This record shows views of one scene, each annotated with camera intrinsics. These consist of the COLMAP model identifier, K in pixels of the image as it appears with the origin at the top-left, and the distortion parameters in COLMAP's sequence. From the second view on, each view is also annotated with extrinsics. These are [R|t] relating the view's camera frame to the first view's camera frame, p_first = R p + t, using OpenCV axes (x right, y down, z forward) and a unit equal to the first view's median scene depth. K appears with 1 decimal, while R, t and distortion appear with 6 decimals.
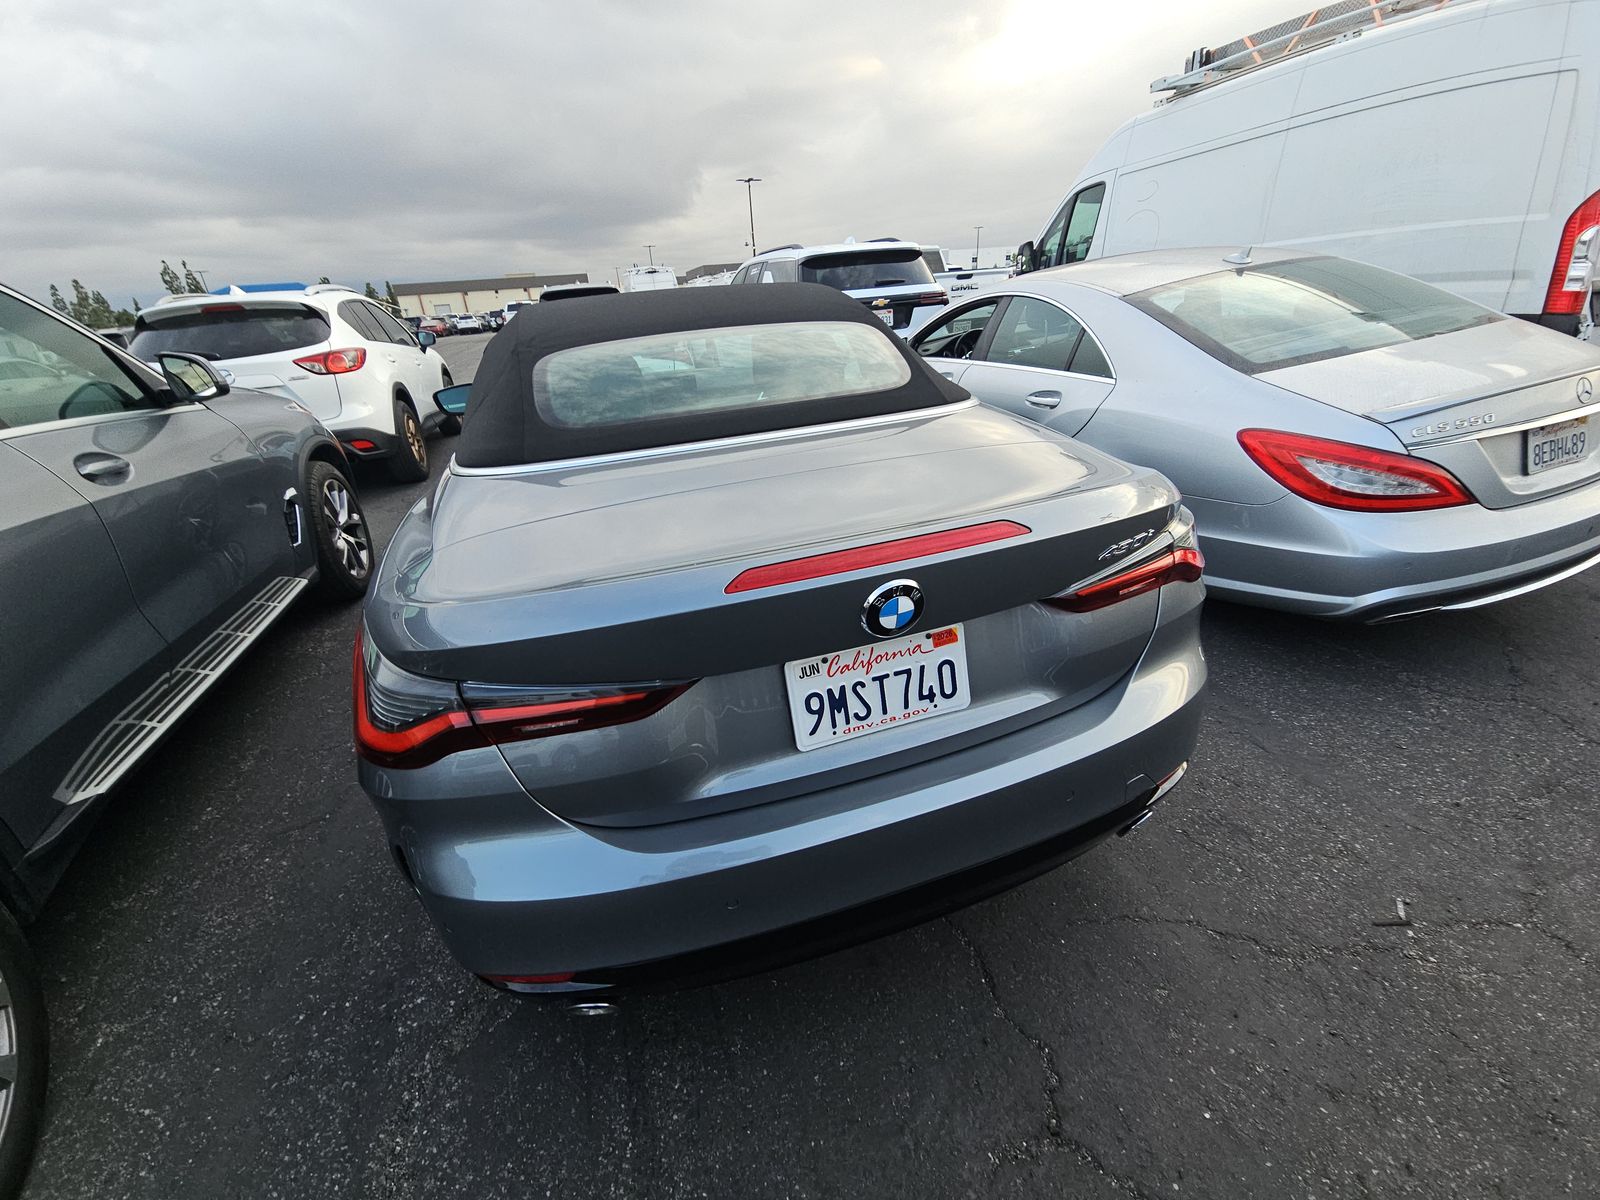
lens RADIAL K [[646.0, 0, 800.0], [0, 646.0, 600.0], [0, 0, 1]] dist [0.017266, -0.015212]
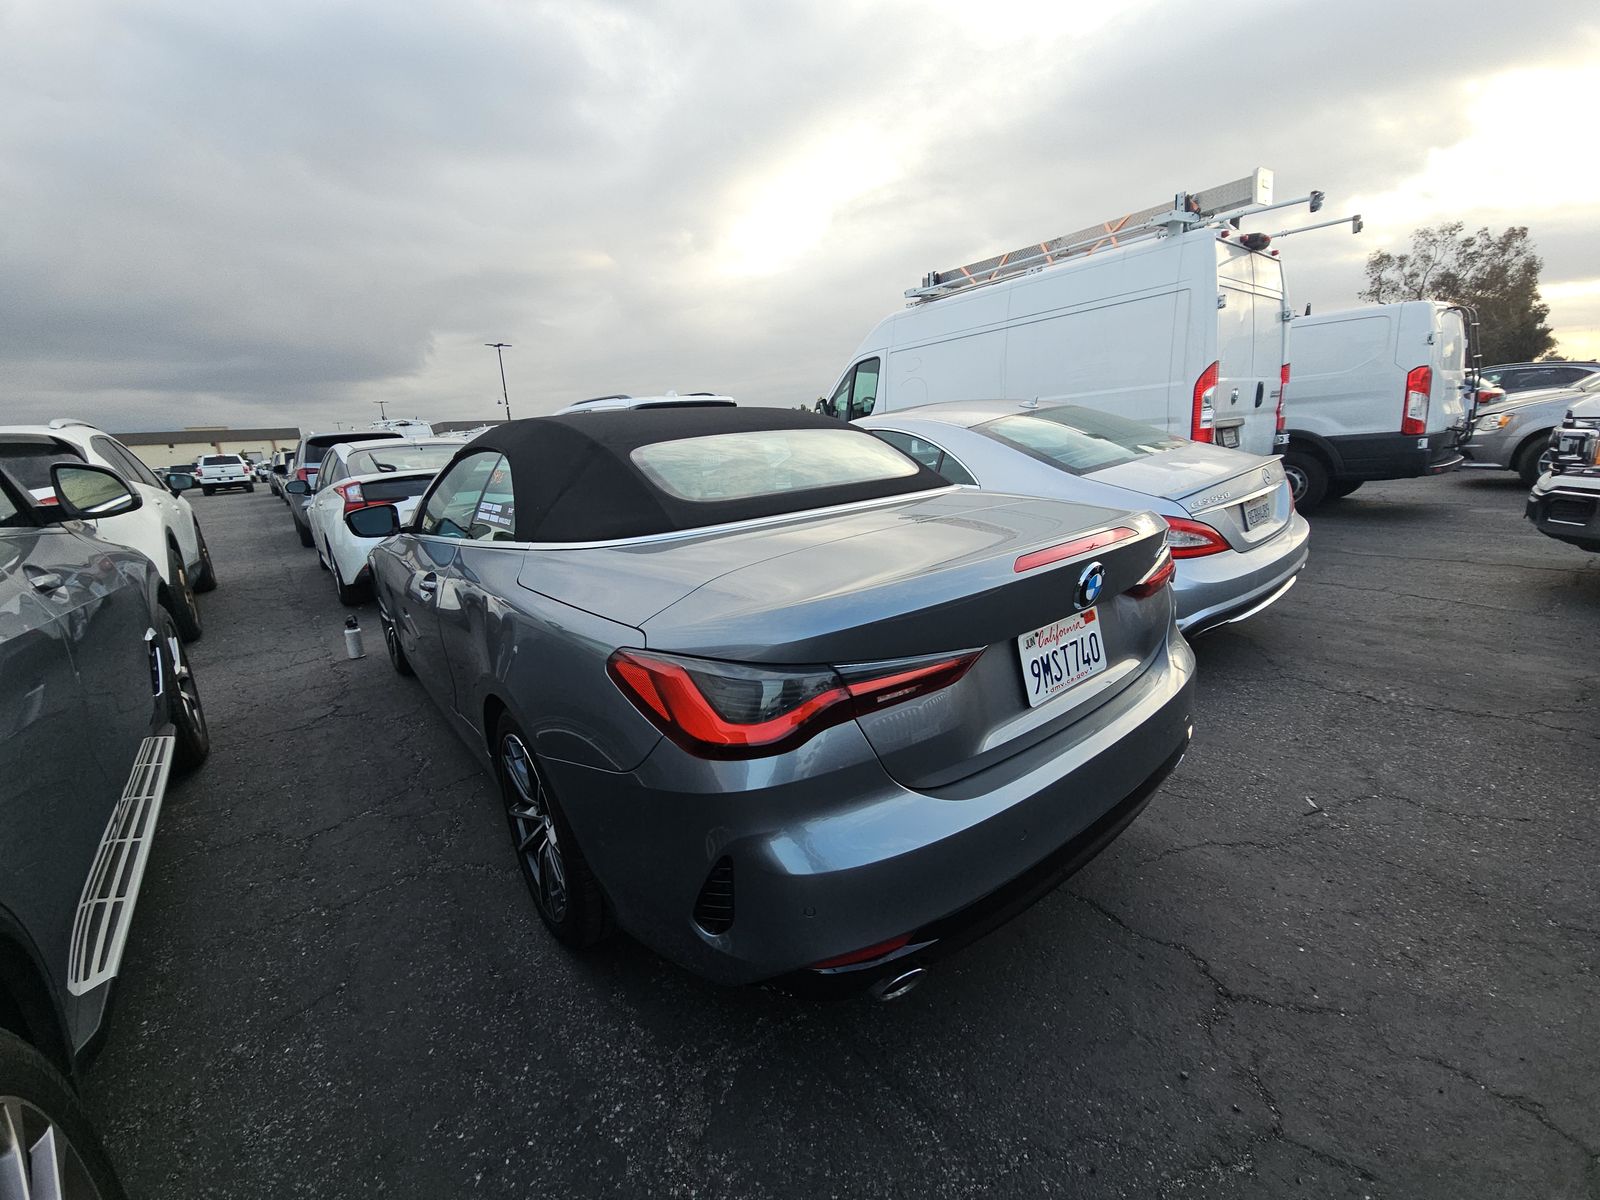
lens RADIAL K [[652.3, 0, 795.2], [0, 652.3, 598.7], [0, 0, 1]] dist [-0.001502, -0.004605]
pose [[0.934795, -0.073510, 0.347498, -0.449921], [0.147200, 0.970555, -0.190669, 0.103325], [-0.323250, 0.229388, 0.918091, -0.046698]]
